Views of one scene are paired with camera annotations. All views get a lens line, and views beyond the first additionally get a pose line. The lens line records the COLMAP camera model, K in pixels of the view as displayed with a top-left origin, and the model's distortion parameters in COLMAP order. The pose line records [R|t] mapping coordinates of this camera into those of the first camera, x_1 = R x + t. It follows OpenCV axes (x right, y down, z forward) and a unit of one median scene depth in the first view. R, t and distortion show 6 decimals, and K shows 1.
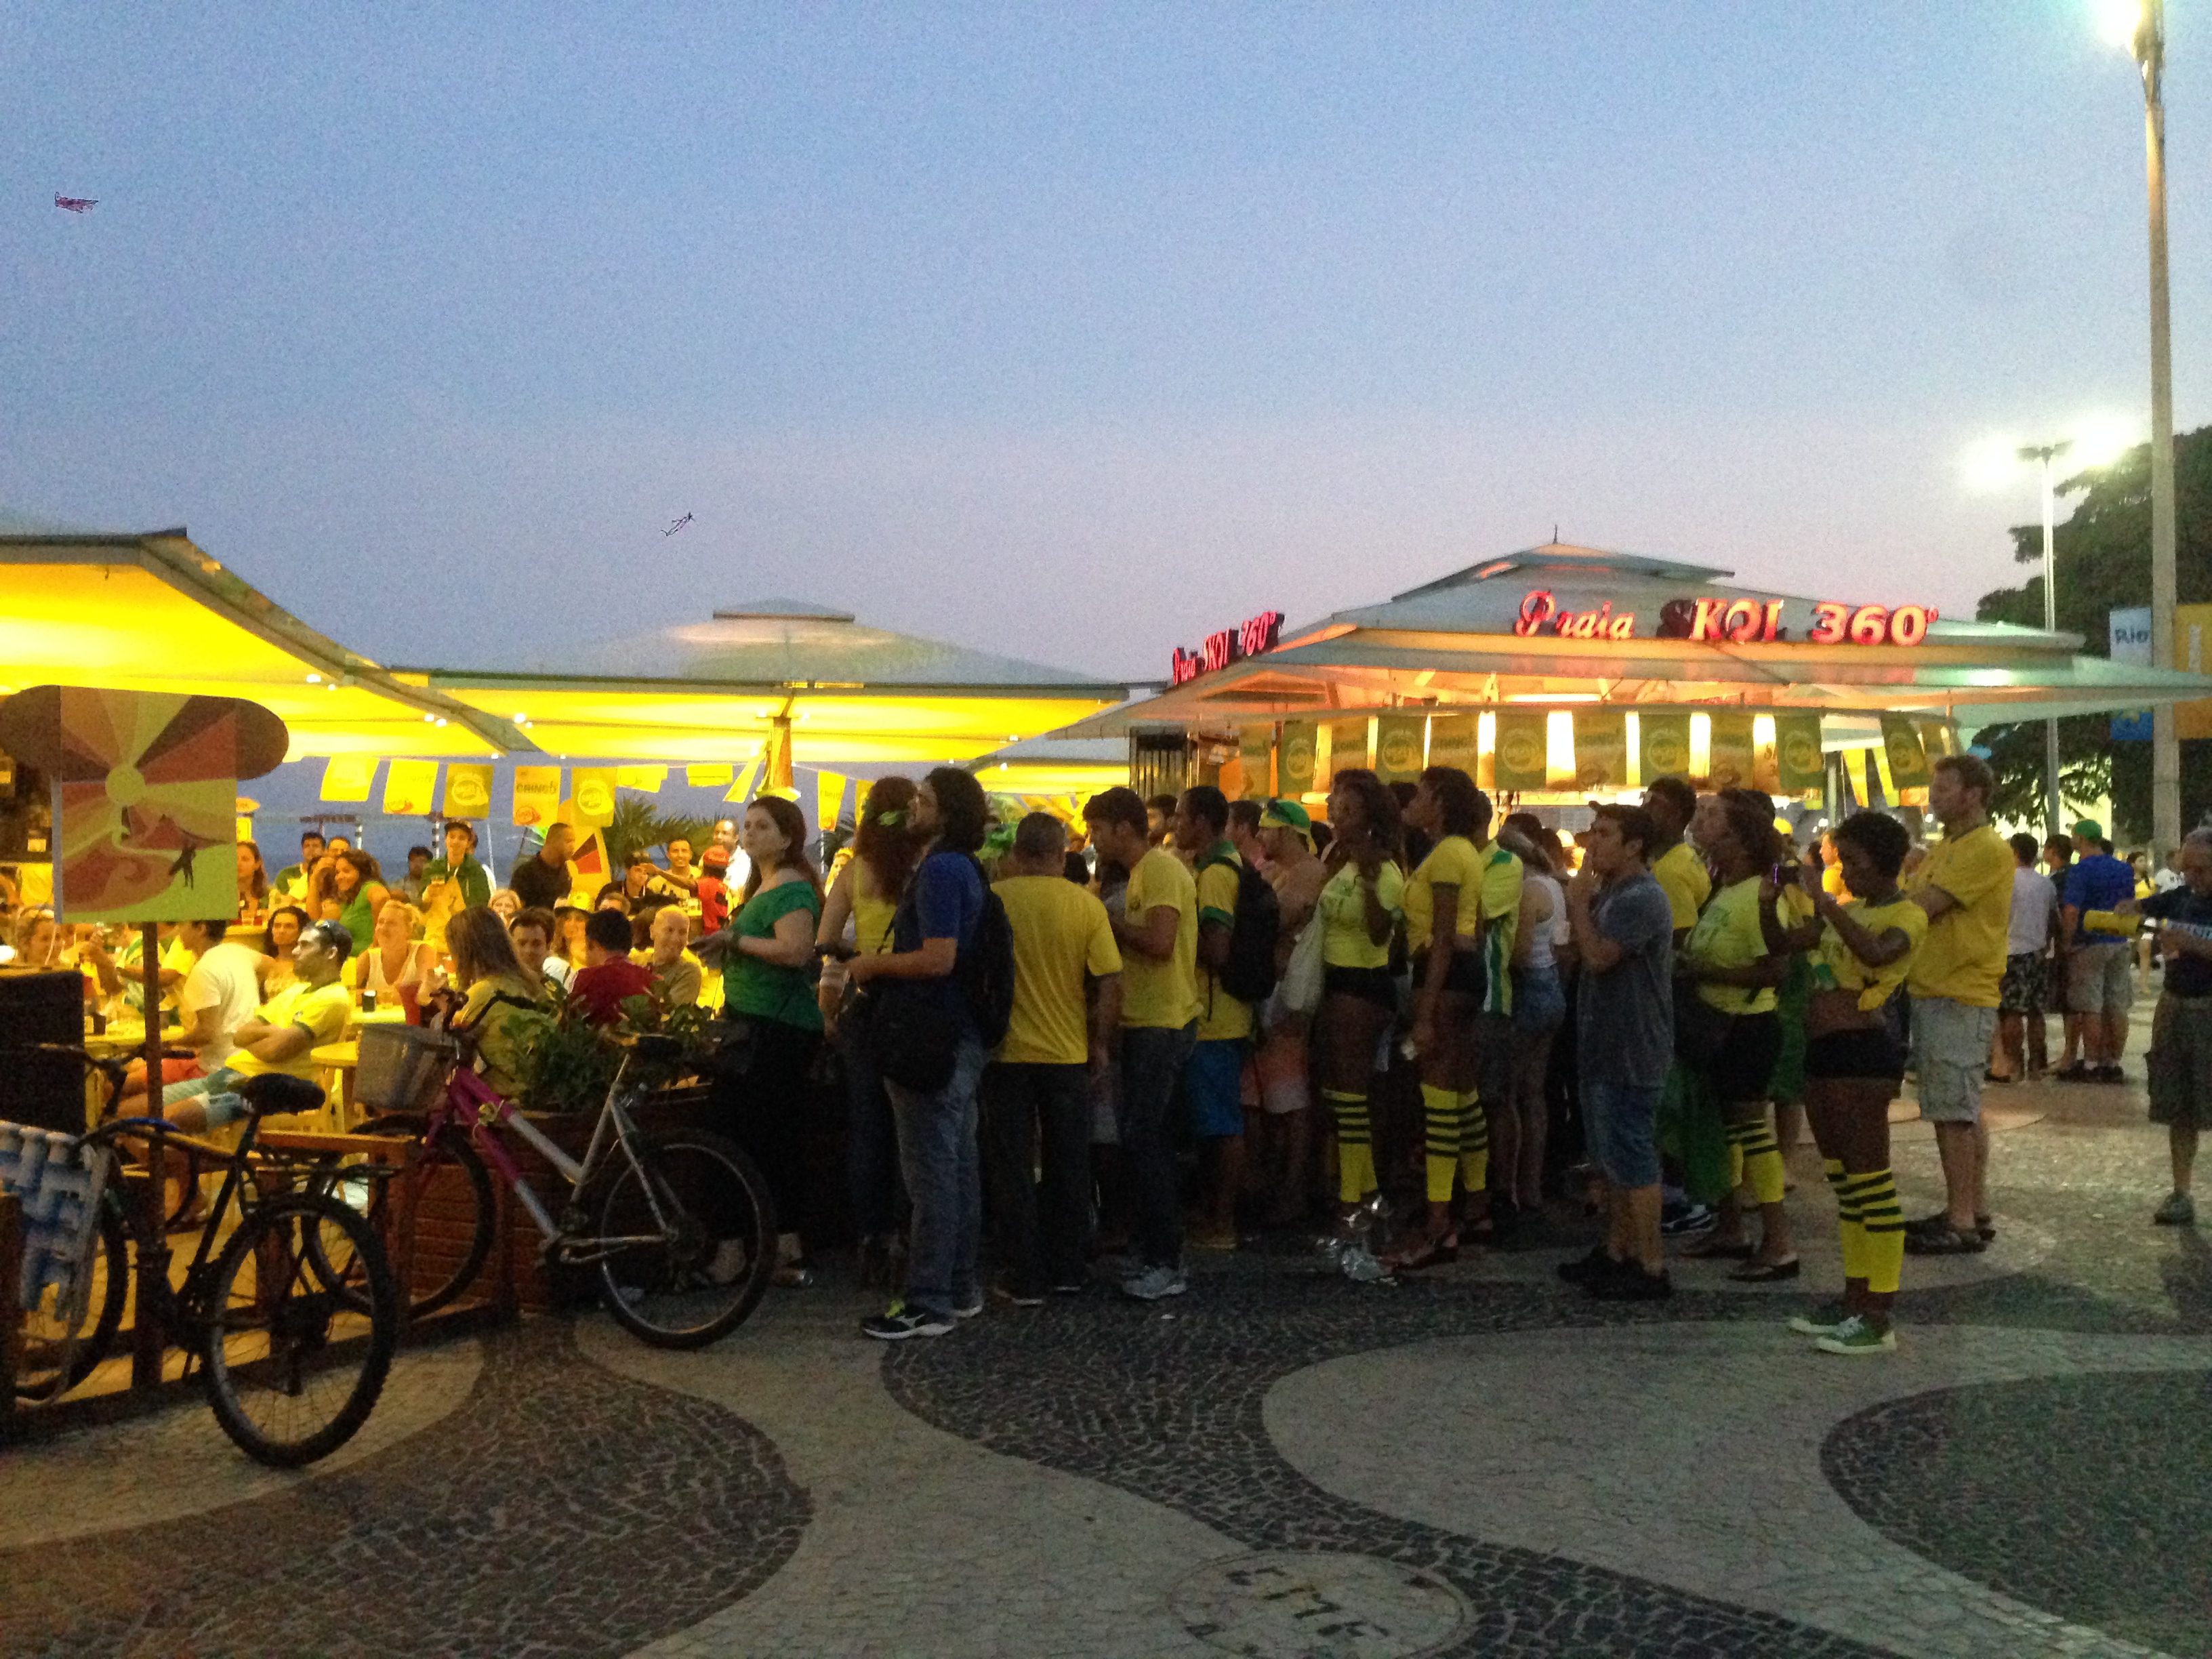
lens RADIAL K [[2144.3, 0, 1106.0], [0, 2144.3, 829.5], [0, 0, 1]] dist [0.100563, 0.003546]
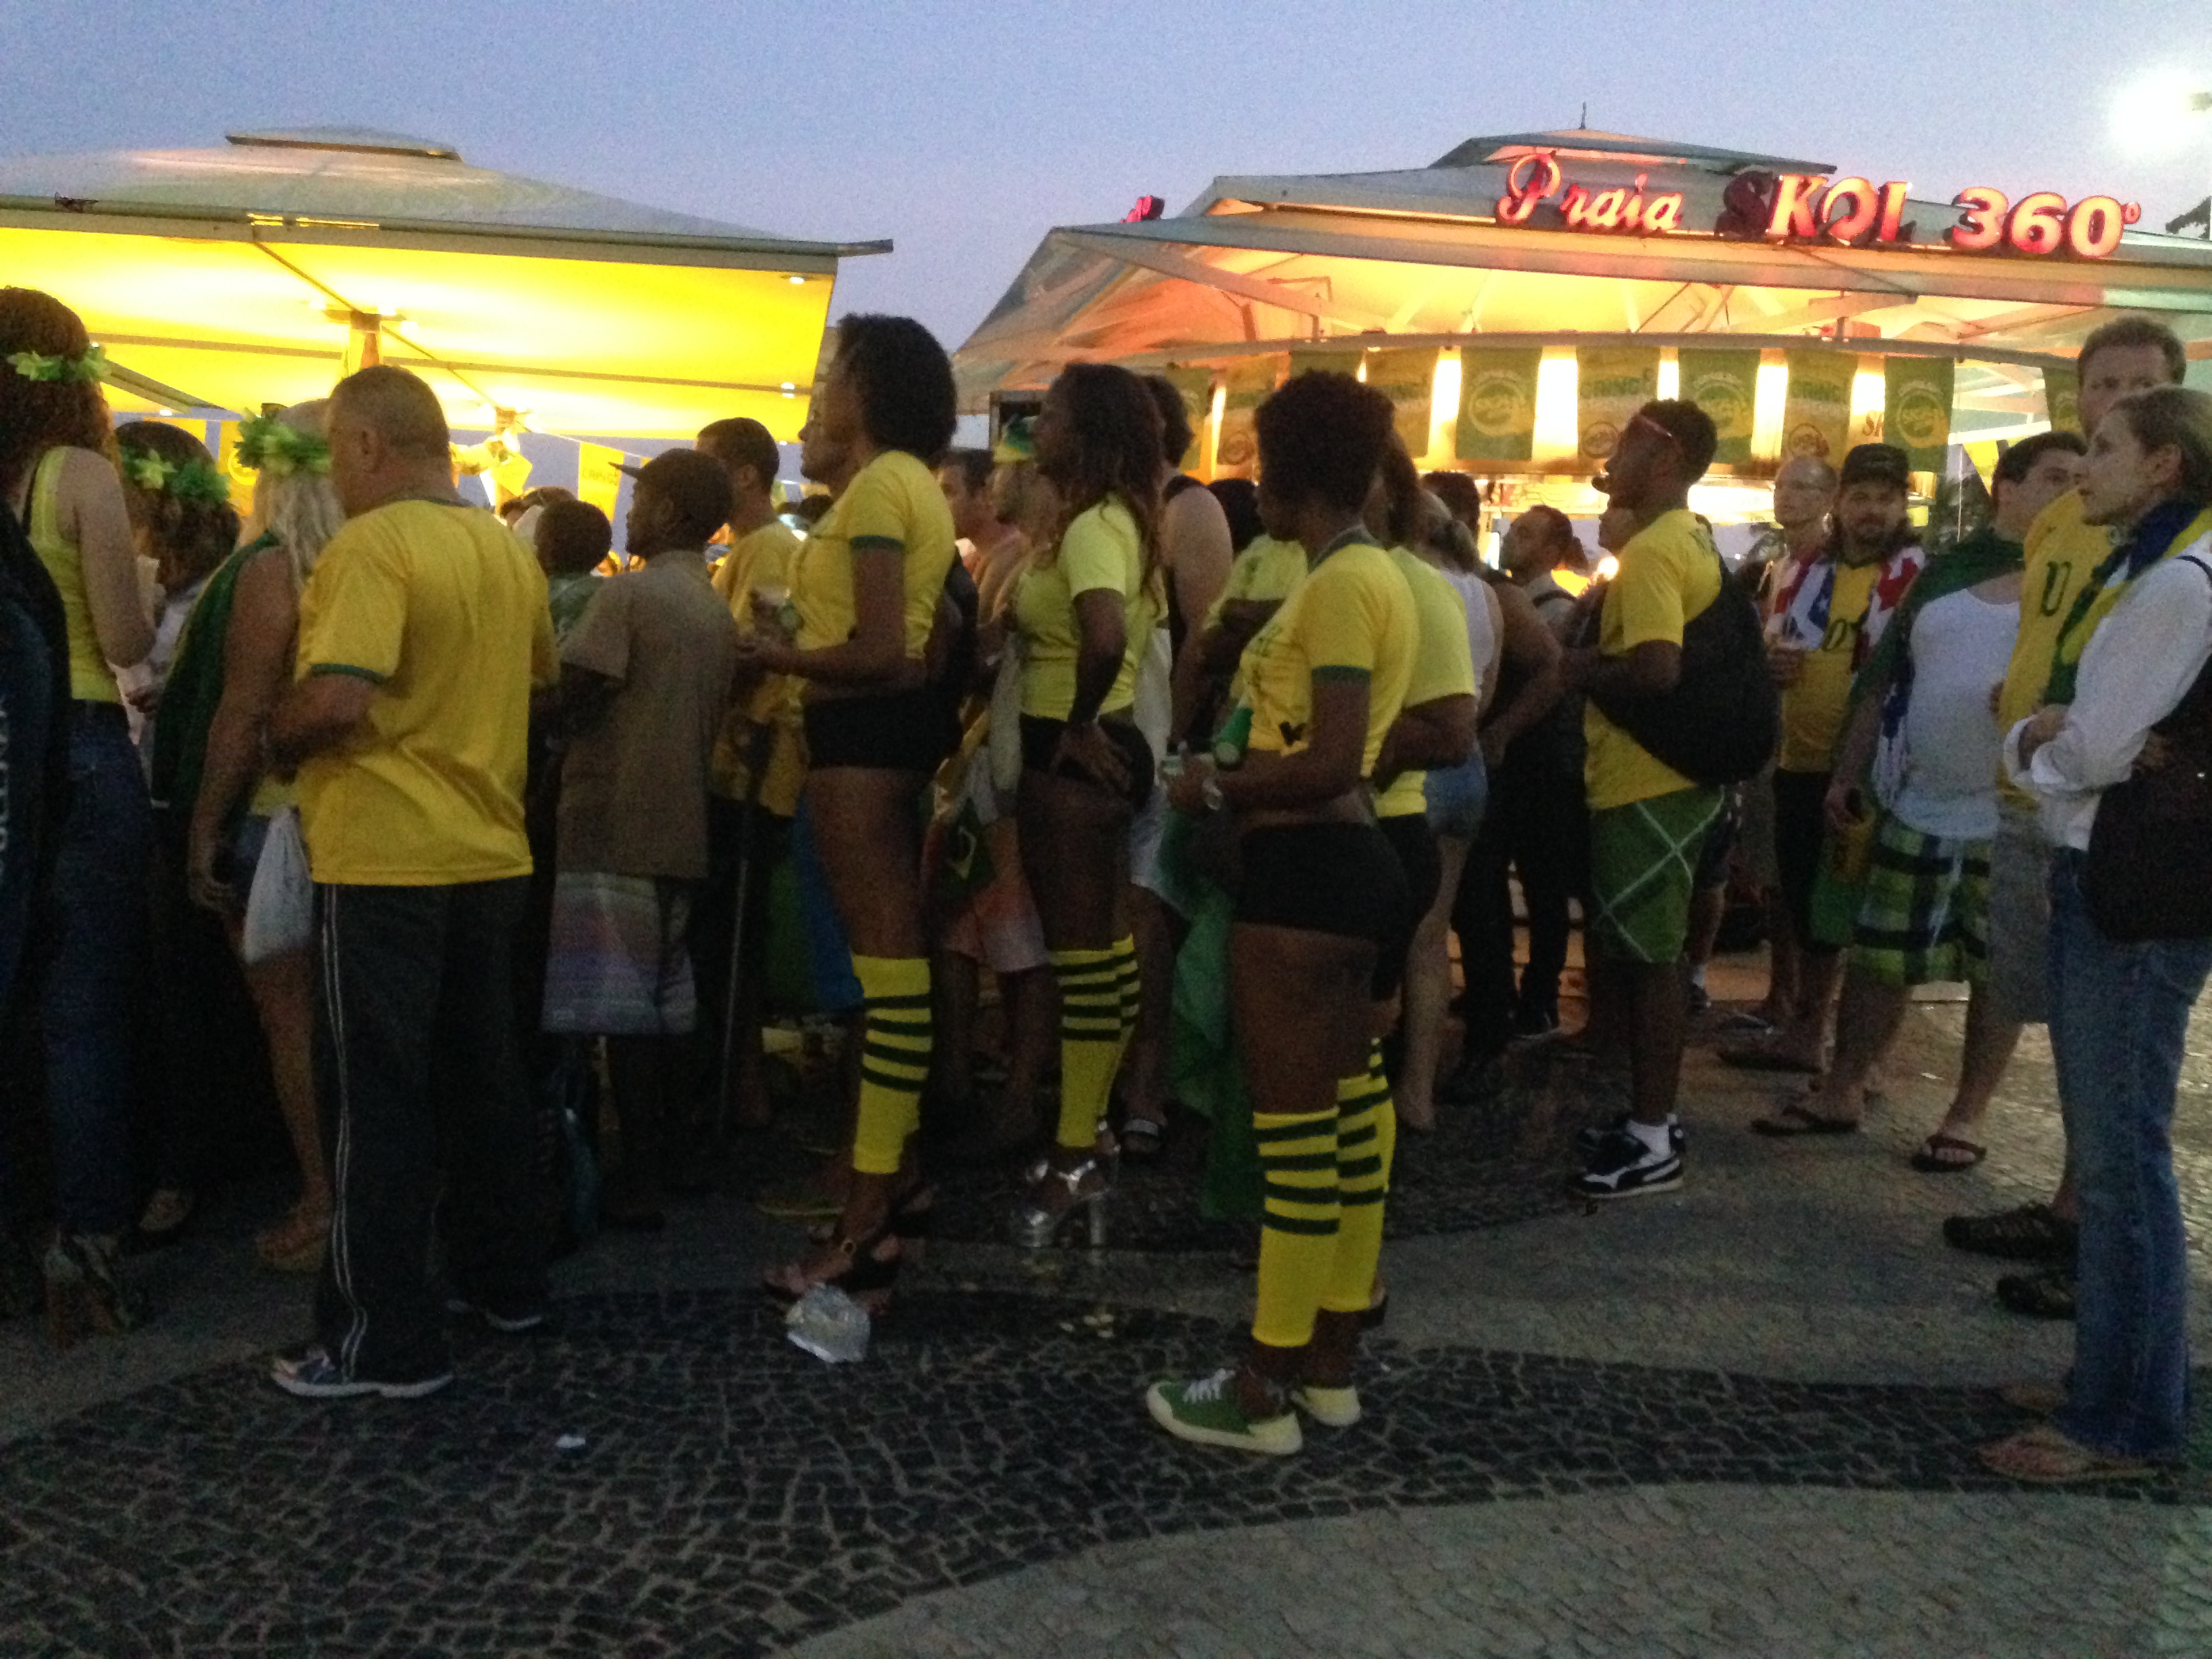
lens RADIAL K [[2130.0, 0, 1106.0], [0, 2130.0, 829.5], [0, 0, 1]] dist [0.226549, -0.465091]
pose [[0.999385, 0.029187, -0.019415, 0.088368], [-0.026817, 0.993256, 0.112799, 0.021276], [0.022576, -0.112209, 0.993428, 0.318750]]
